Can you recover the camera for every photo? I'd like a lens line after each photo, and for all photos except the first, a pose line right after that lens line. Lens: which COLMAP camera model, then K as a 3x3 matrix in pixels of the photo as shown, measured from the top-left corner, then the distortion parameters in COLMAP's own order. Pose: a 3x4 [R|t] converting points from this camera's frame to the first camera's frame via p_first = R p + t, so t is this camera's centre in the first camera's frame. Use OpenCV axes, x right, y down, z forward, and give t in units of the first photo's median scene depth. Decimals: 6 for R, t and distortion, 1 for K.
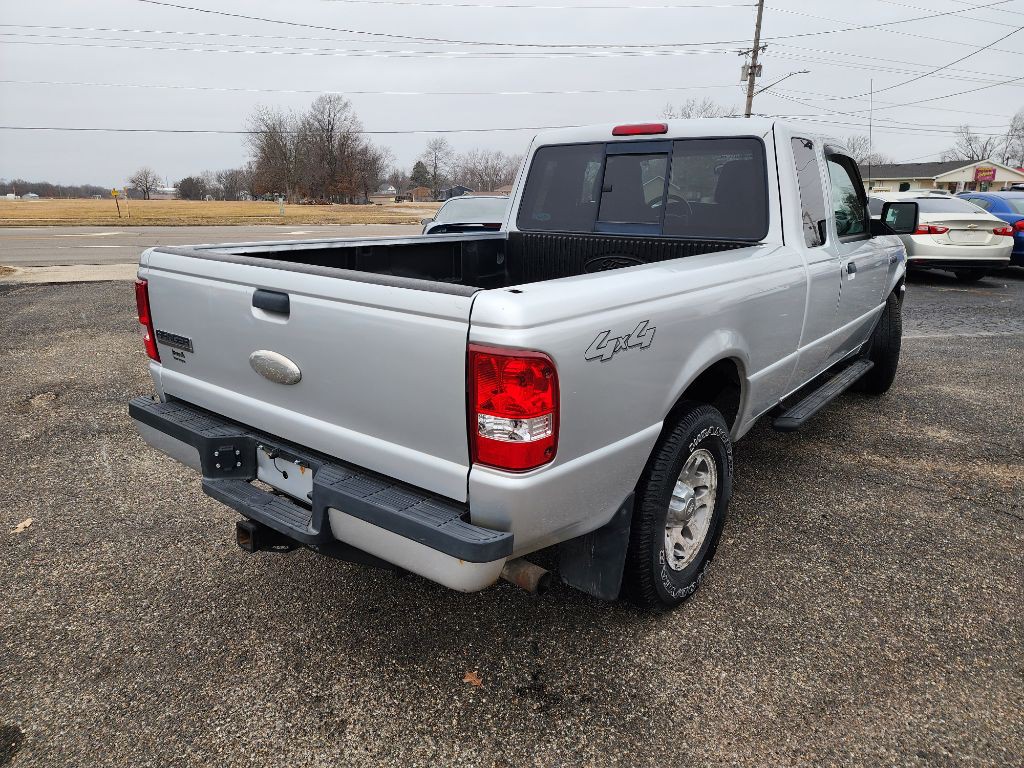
lens RADIAL K [[676.0, 0, 506.0], [0, 676.0, 382.5], [0, 0, 1]] dist [0.076527, -0.065119]
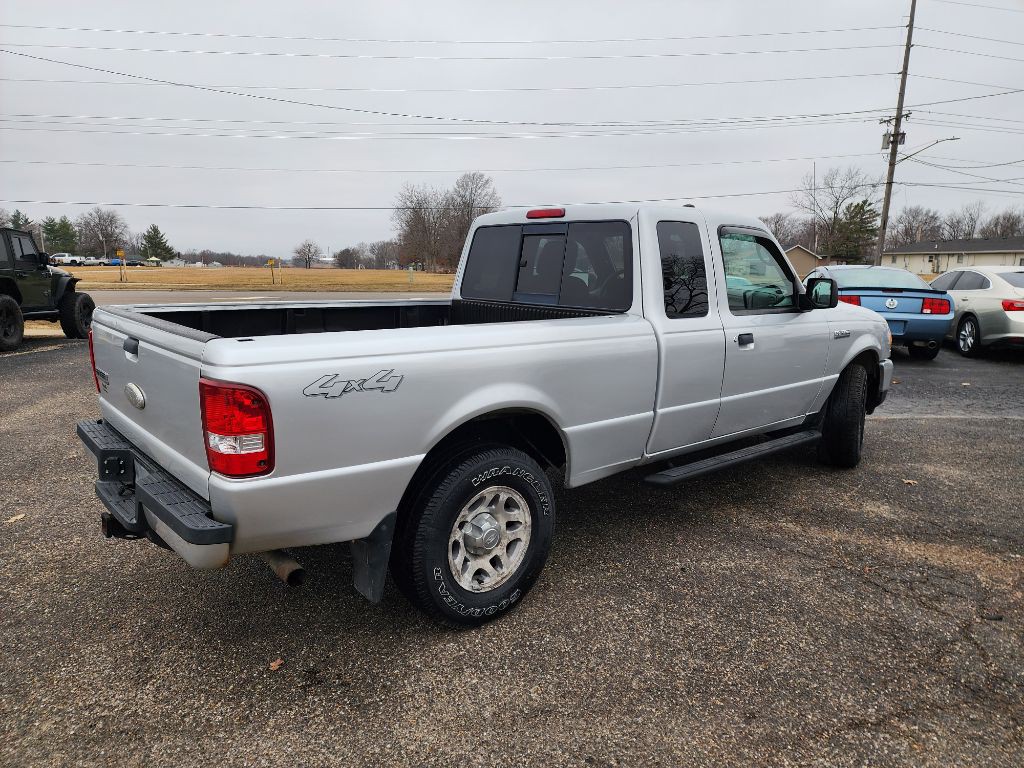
lens RADIAL K [[676.0, 0, 503.0], [0, 676.0, 391.9], [0, 0, 1]] dist [0.076527, -0.065119]
pose [[0.981017, 0.041651, -0.189394, 0.393437], [-0.057211, 0.995354, -0.077446, 0.020771], [0.185288, 0.086811, 0.978842, -0.108566]]
